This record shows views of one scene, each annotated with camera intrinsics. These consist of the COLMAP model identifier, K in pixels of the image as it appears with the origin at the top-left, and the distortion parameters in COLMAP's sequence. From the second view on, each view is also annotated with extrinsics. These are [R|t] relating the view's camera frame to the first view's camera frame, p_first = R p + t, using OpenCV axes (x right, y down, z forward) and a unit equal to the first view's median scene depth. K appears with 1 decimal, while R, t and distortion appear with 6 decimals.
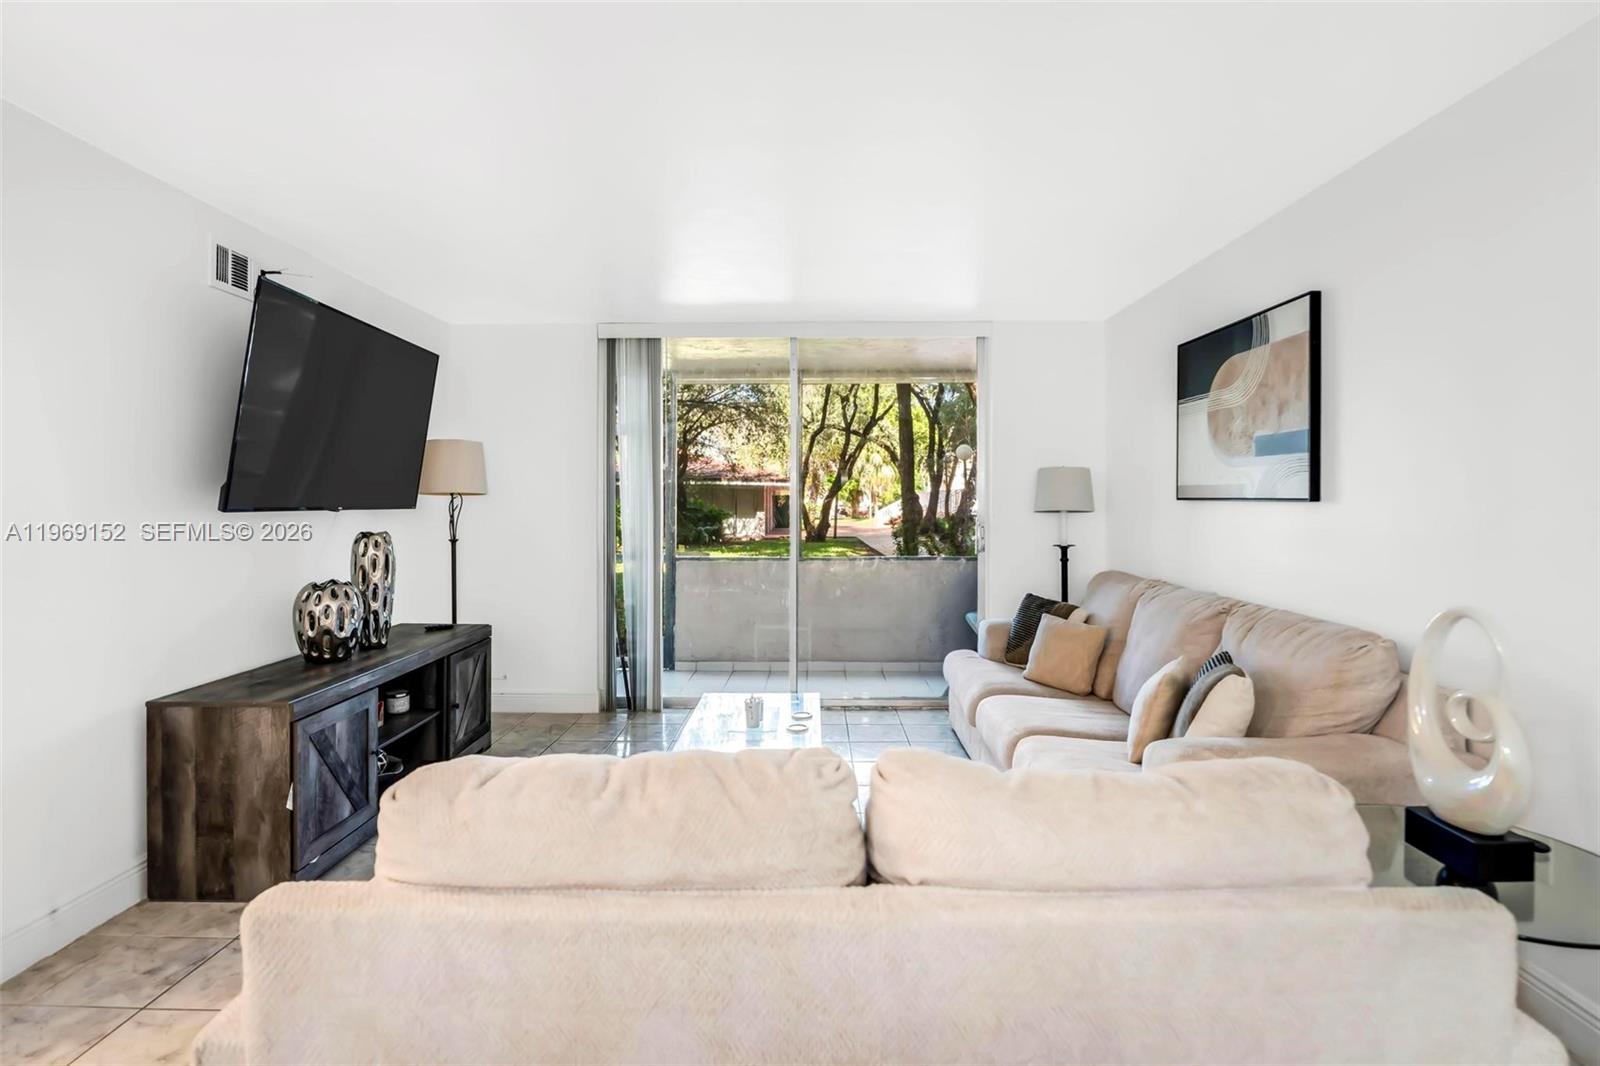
lens RADIAL K [[775.7, 0, 797.6], [0, 775.7, 485.1], [0, 0, 1]] dist [-0.019028, 0.000265]
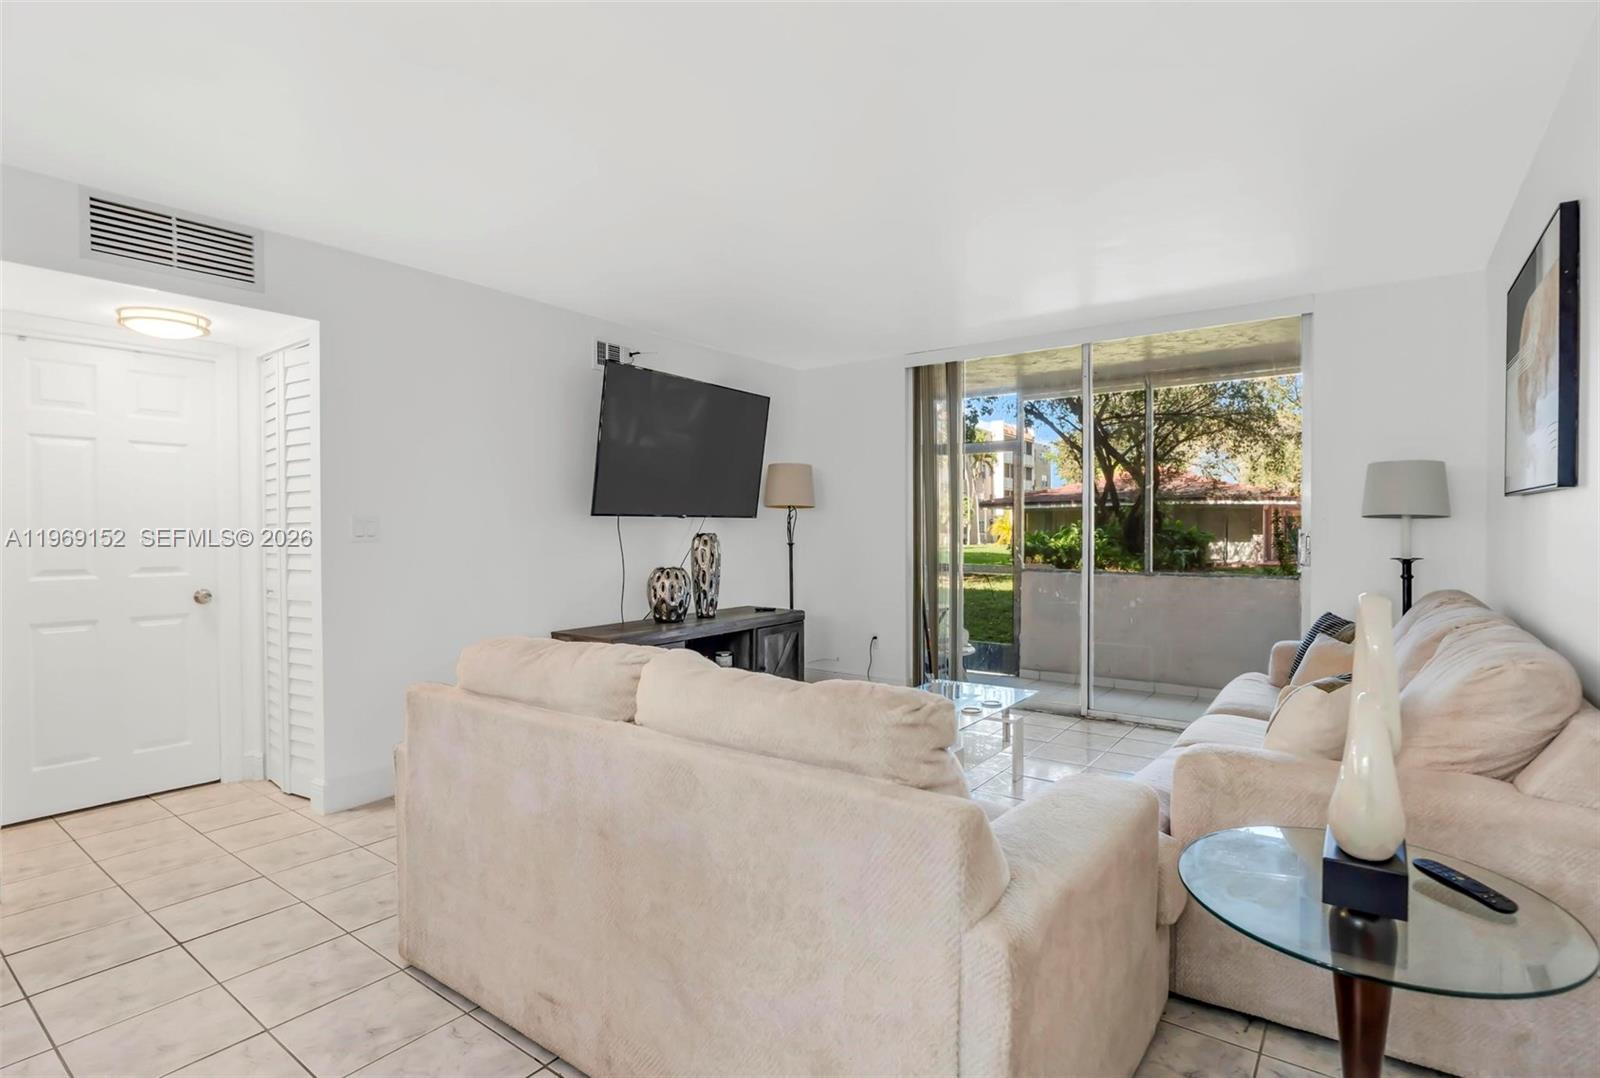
lens RADIAL K [[773.9, 0, 800.0], [0, 773.9, 539.0], [0, 0, 1]] dist [-0.000196, -0.026388]
pose [[0.814102, 0.006526, -0.580685, 0.387799], [0.015603, 0.999330, 0.033106, 0.027989], [0.580512, -0.036012, 0.813455, -0.020433]]
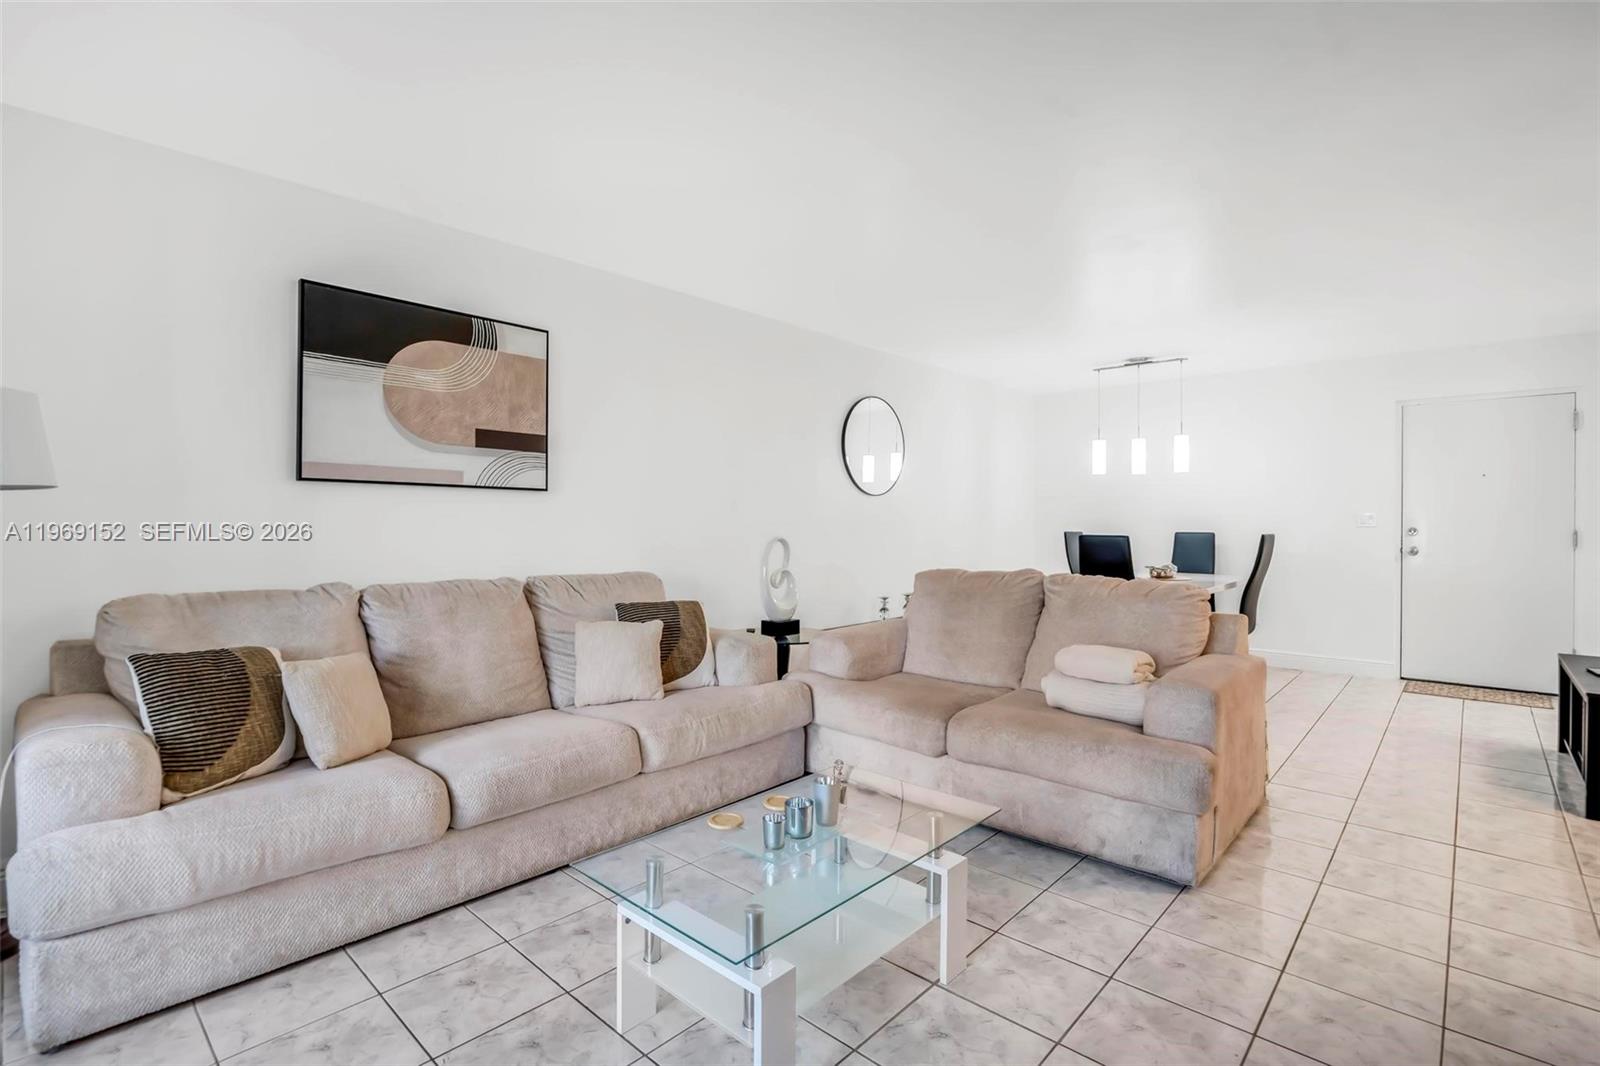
lens RADIAL K [[733.7, 0, 800.0], [0, 733.7, 533.0], [0, 0, 1]] dist [-0.015559, 0.000108]
pose [[-0.739724, -0.006295, 0.672881, -0.381185], [-0.020020, 0.999719, -0.012657, 0.076210], [-0.672613, -0.022833, -0.739642, 1.283935]]
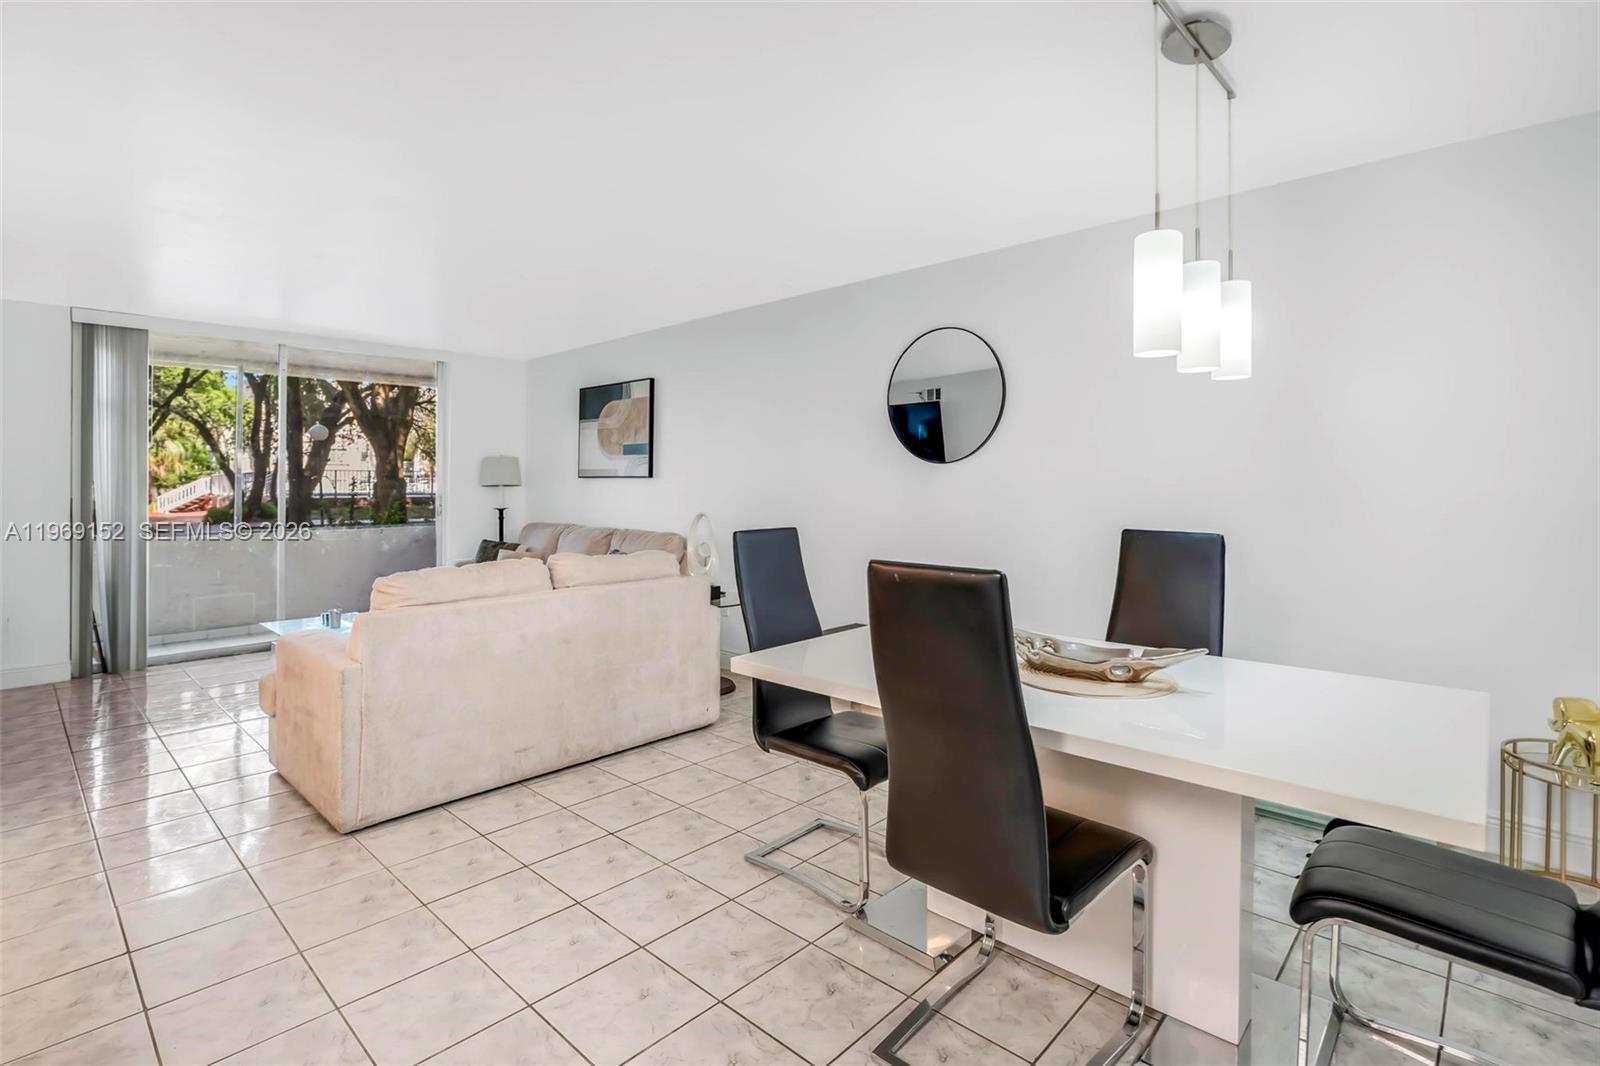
lens RADIAL K [[775.7, 0, 797.6], [0, 775.7, 485.1], [0, 0, 1]] dist [-0.019028, 0.000265]
pose [[0.679105, -0.002049, 0.734039, -0.487927], [-0.012943, 0.999807, 0.014765, 0.003847], [-0.733927, -0.019527, 0.678947, -0.587721]]
